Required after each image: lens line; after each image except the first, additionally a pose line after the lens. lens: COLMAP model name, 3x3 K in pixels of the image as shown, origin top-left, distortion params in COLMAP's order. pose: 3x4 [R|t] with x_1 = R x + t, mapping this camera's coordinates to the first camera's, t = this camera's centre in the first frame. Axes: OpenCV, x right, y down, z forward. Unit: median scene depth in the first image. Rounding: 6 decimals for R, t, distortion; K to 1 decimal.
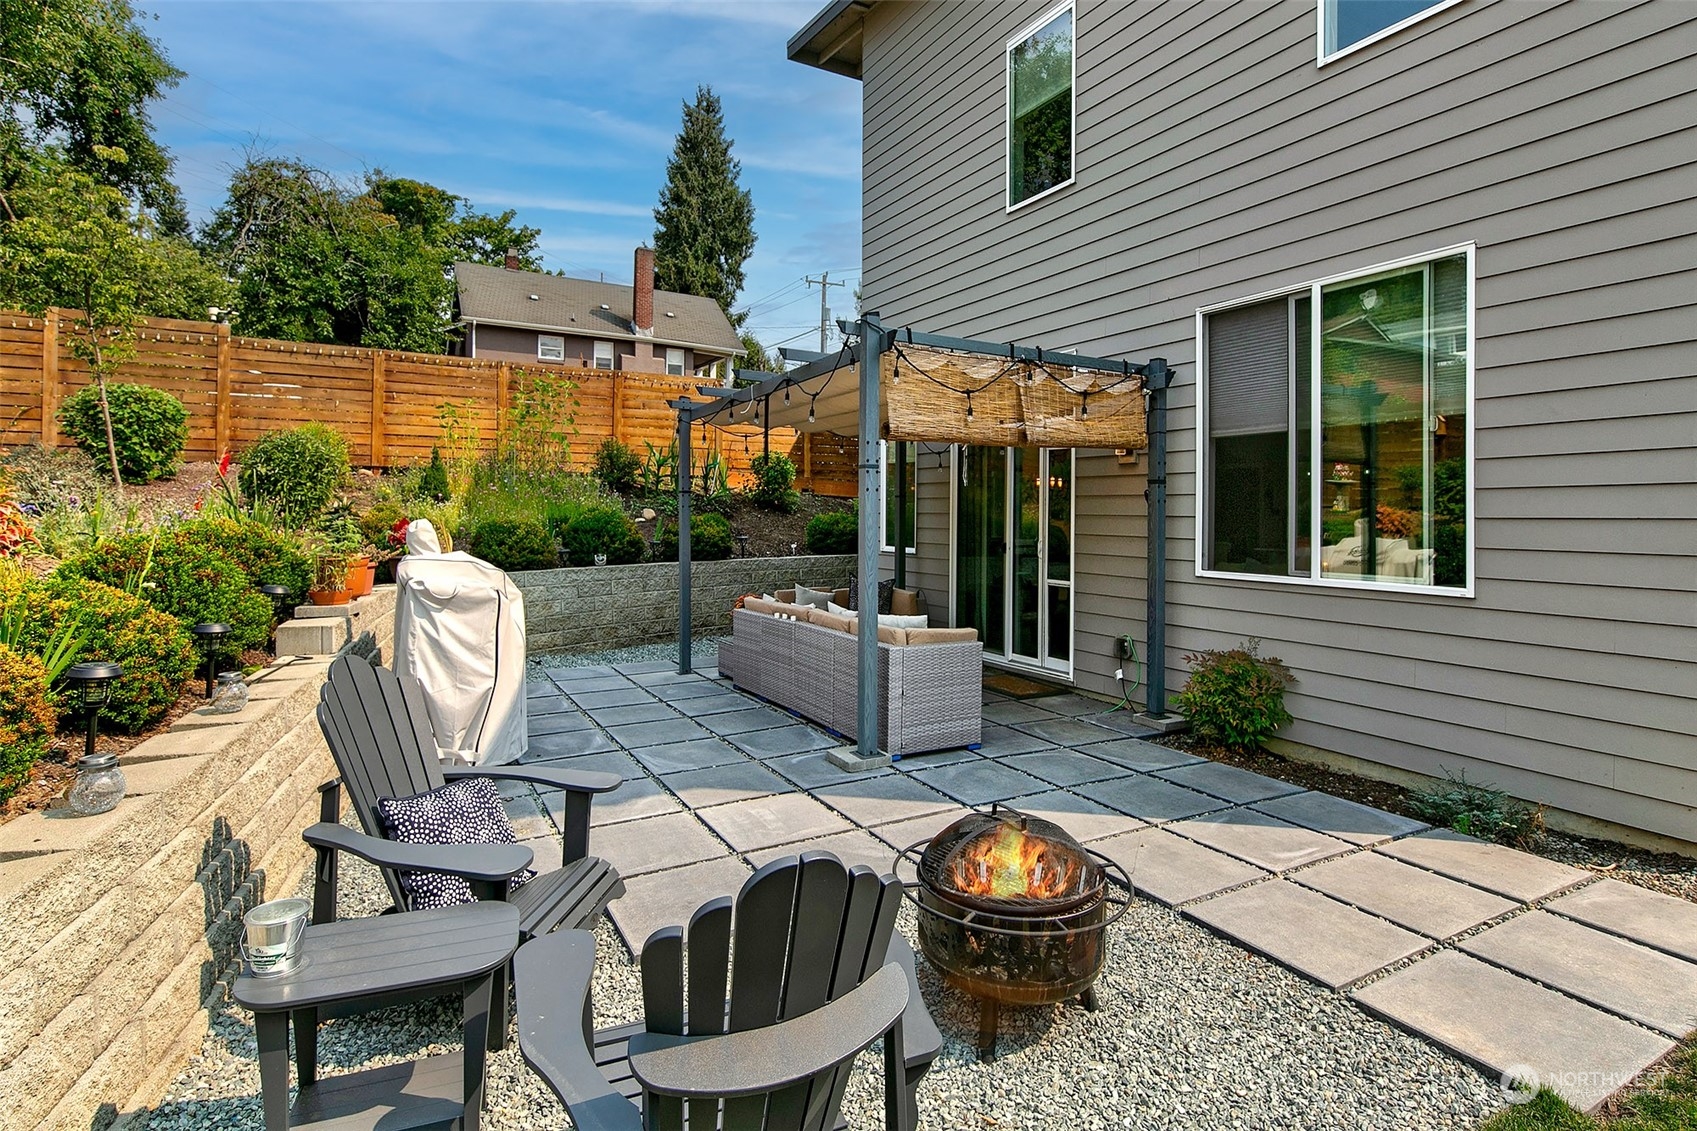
lens RADIAL K [[843.5, 0, 836.8], [0, 843.5, 517.0], [0, 0, 1]] dist [0.000078, 0.000423]
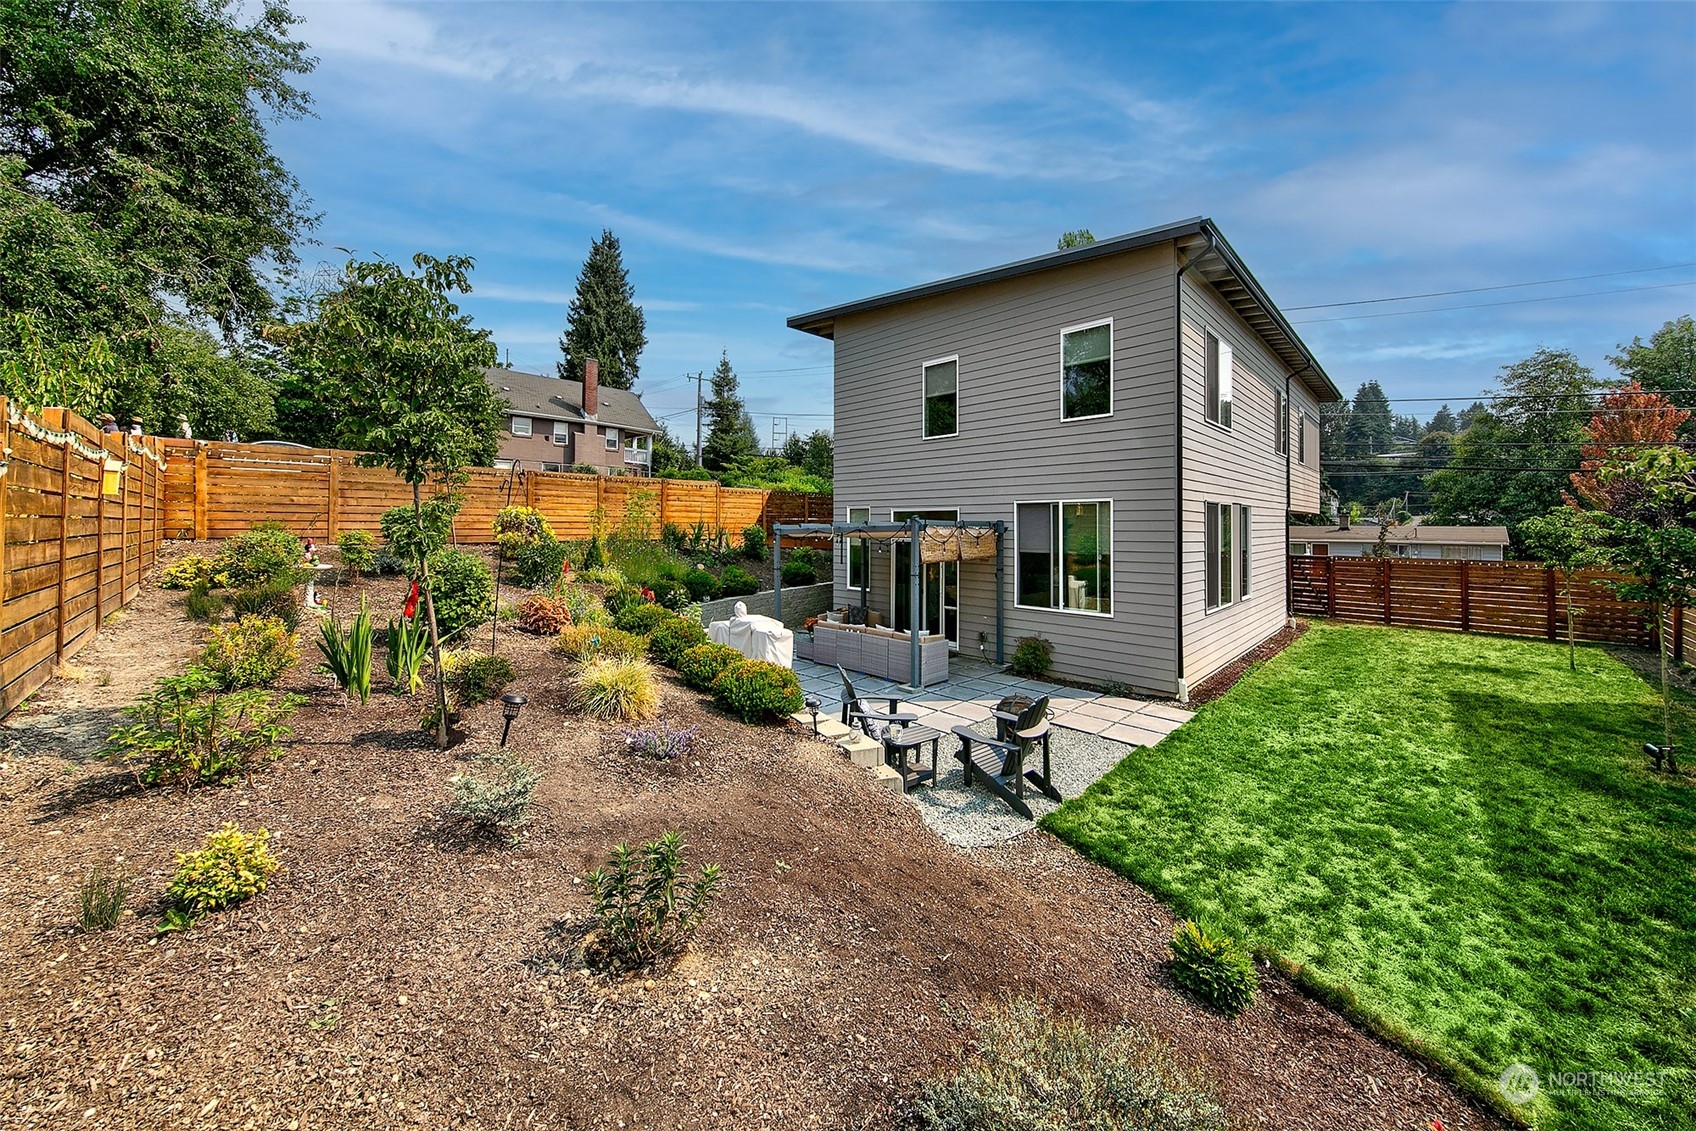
lens RADIAL K [[593.1, 0, 847.6], [0, 593.1, 523.7], [0, 0, 1]] dist [0.001289, 0.000031]
pose [[0.961893, -0.001489, 0.273422, -0.434008], [0.004344, 0.999942, -0.009838, -0.132101], [-0.273391, 0.010651, 0.961844, -0.459007]]
